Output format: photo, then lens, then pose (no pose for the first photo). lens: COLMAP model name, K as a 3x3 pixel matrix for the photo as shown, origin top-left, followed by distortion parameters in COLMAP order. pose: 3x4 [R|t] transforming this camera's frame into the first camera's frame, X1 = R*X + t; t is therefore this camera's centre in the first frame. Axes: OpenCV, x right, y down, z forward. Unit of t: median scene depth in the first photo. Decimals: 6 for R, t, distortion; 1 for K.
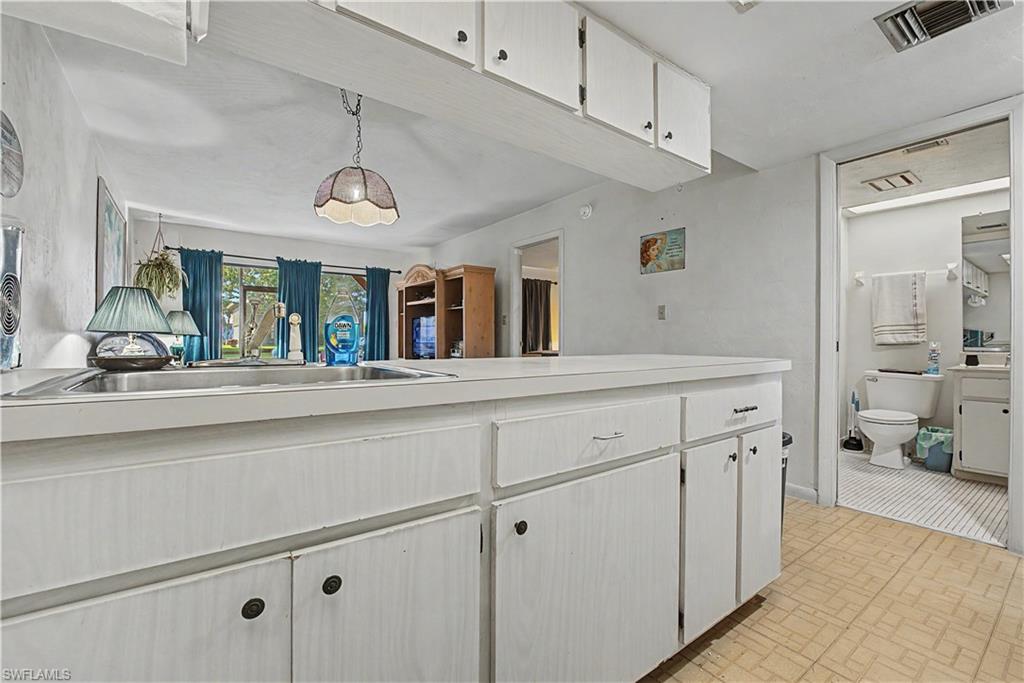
lens RADIAL K [[438.3, 0, 509.9], [0, 438.3, 337.2], [0, 0, 1]] dist [-0.001622, -0.000321]
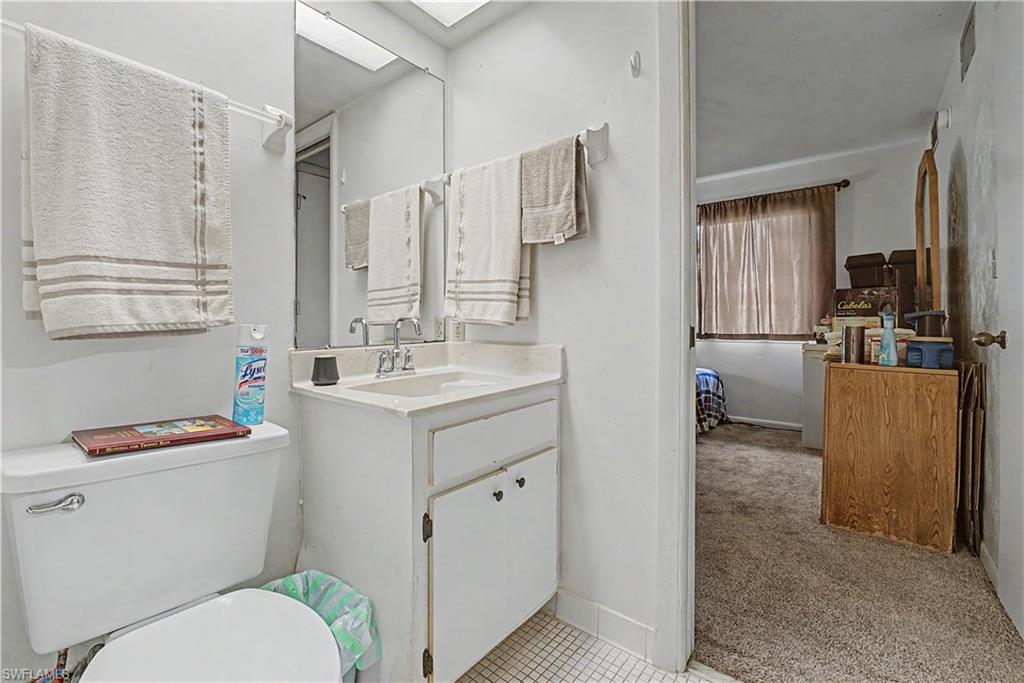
lens RADIAL K [[436.3, 0, 496.0], [0, 436.3, 330.4], [0, 0, 1]] dist [-0.003872, -0.000426]
pose [[-0.234538, -0.009337, 0.972062, 0.591788], [-0.002689, 0.999956, 0.008956, 0.011865], [-0.972103, -0.000514, -0.234553, 0.872155]]
